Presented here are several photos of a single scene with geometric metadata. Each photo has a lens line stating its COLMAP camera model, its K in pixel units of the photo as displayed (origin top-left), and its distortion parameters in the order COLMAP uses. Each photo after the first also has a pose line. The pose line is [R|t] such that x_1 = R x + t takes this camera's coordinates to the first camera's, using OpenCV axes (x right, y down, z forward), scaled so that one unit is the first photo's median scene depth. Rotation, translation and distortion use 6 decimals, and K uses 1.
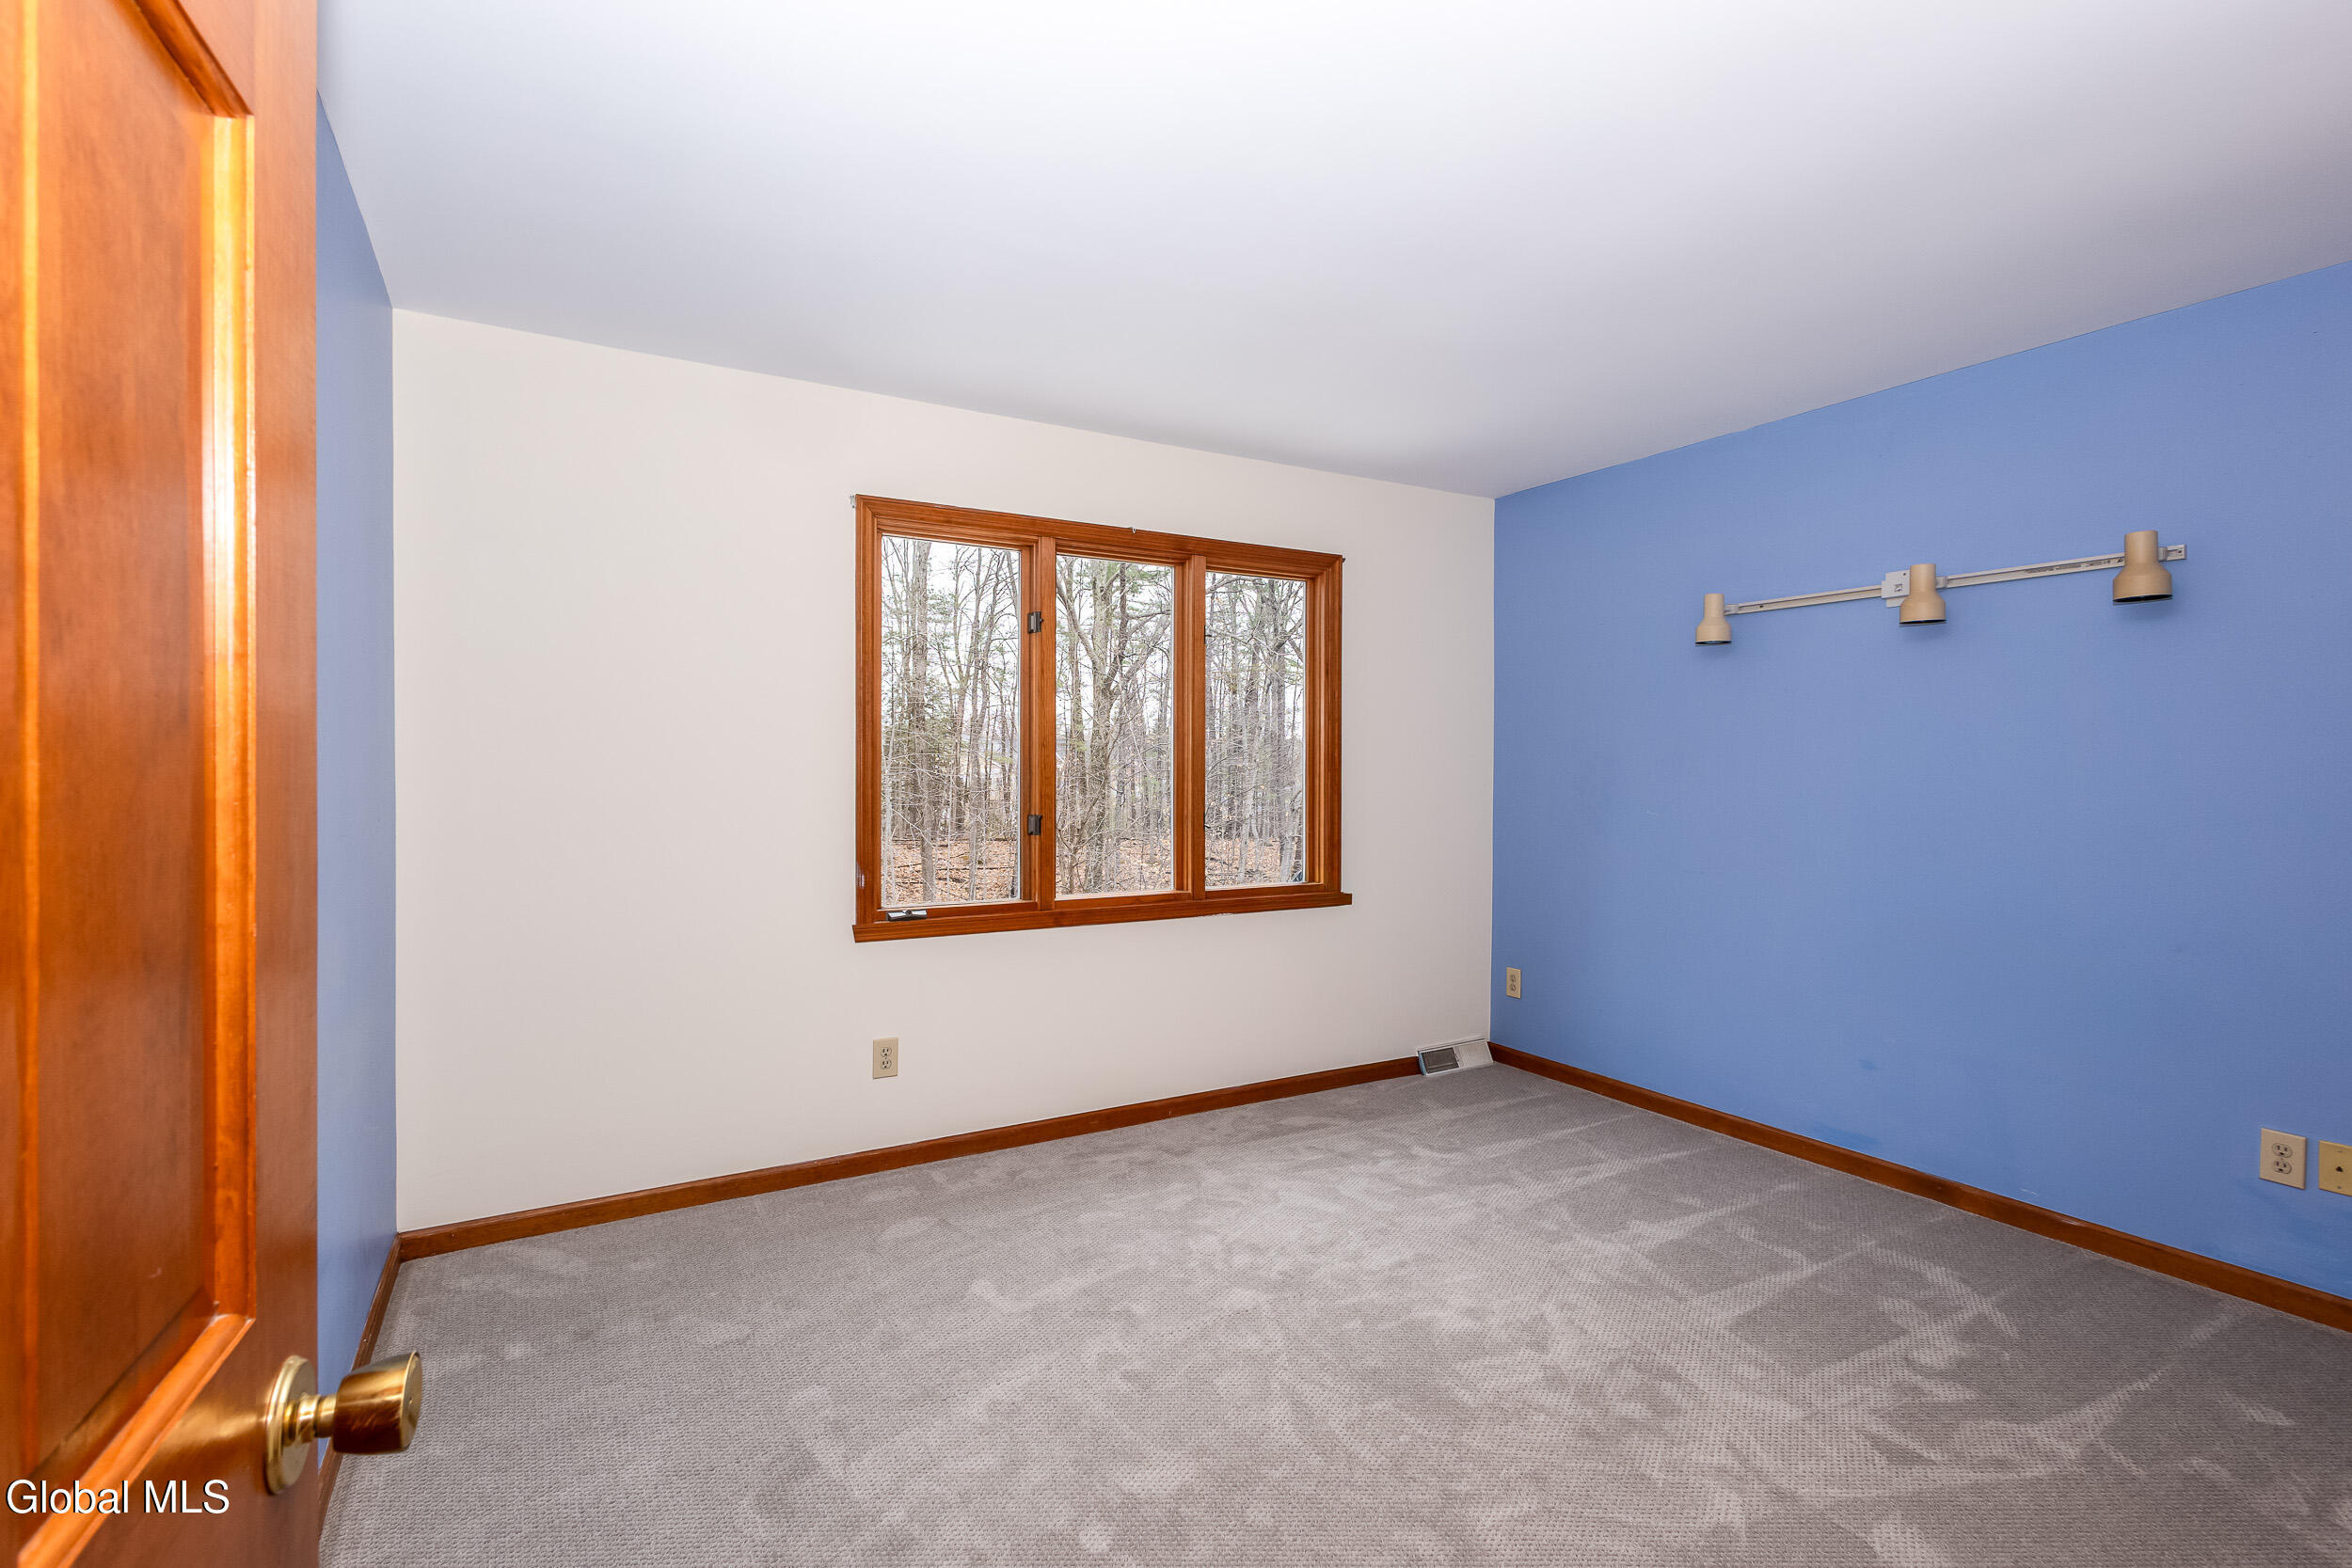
lens RADIAL K [[1095.8, 0, 1197.1], [0, 1095.8, 781.4], [0, 0, 1]] dist [0.002093, -0.000356]
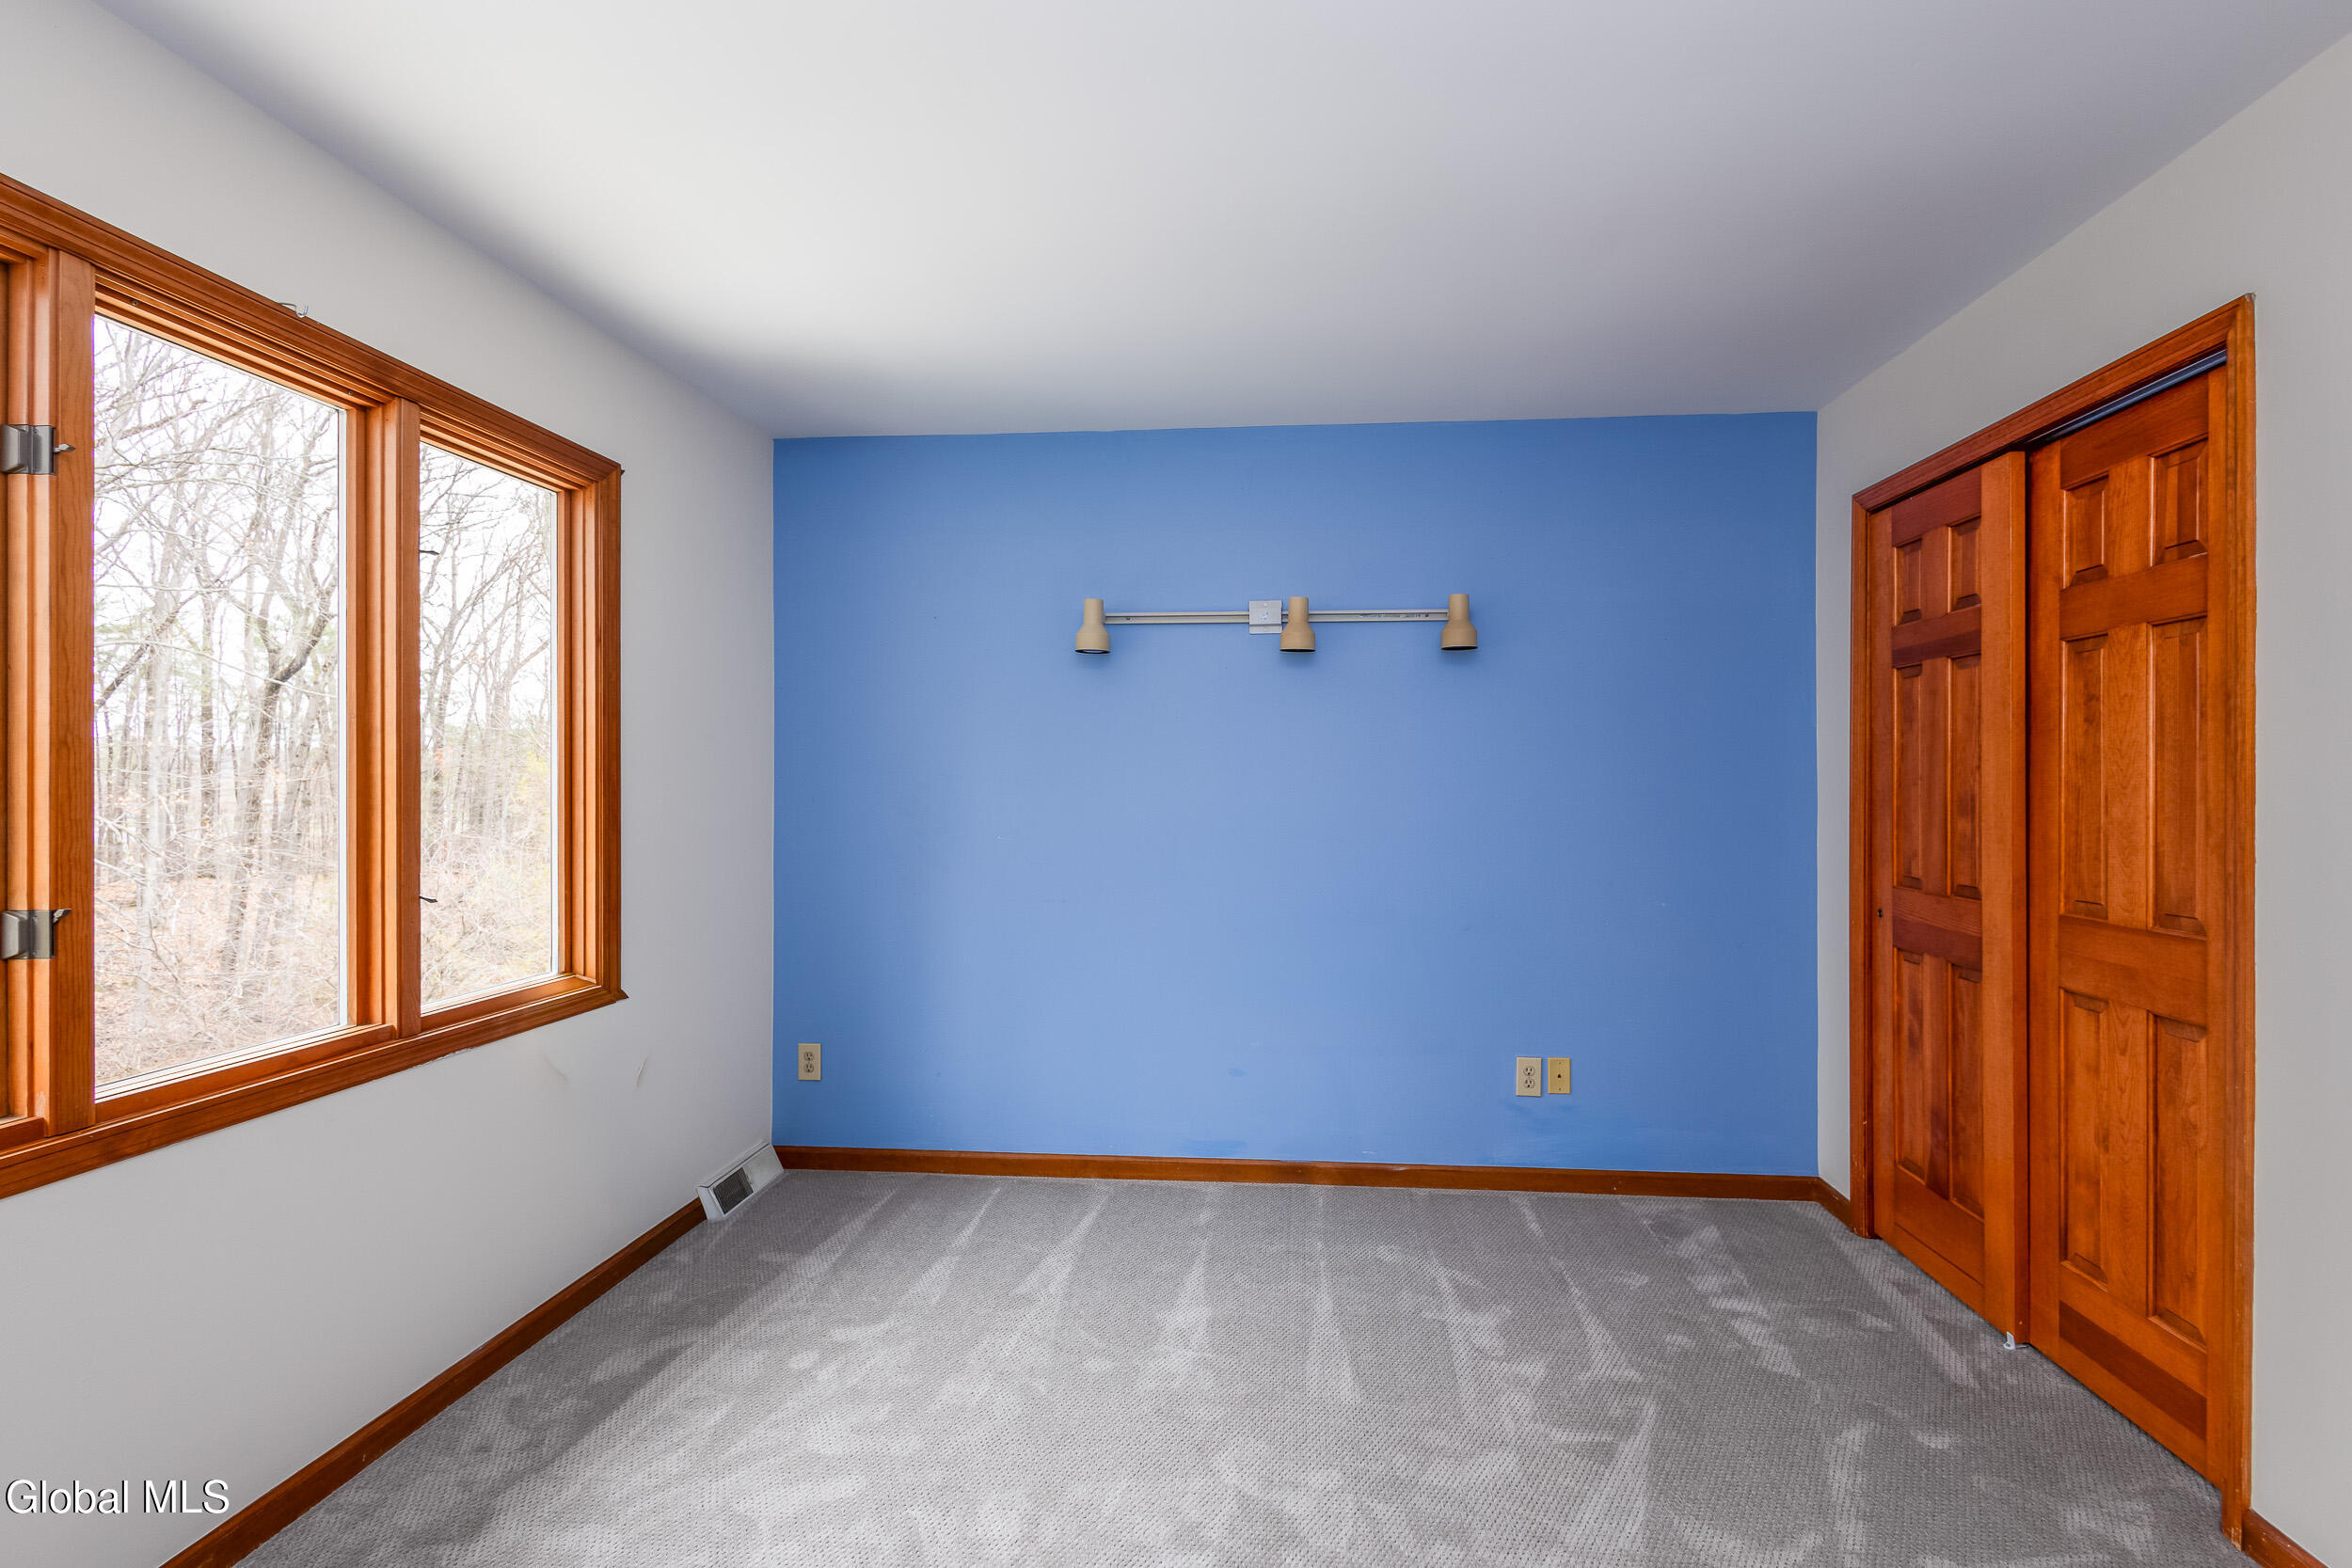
lens RADIAL K [[1095.8, 0, 1197.1], [0, 1095.8, 781.4], [0, 0, 1]] dist [0.002093, -0.000356]
pose [[0.573614, -0.003866, 0.819117, -0.243144], [0.013087, 0.999904, -0.004445, -0.011461], [-0.819021, 0.013269, 0.573609, 0.406965]]
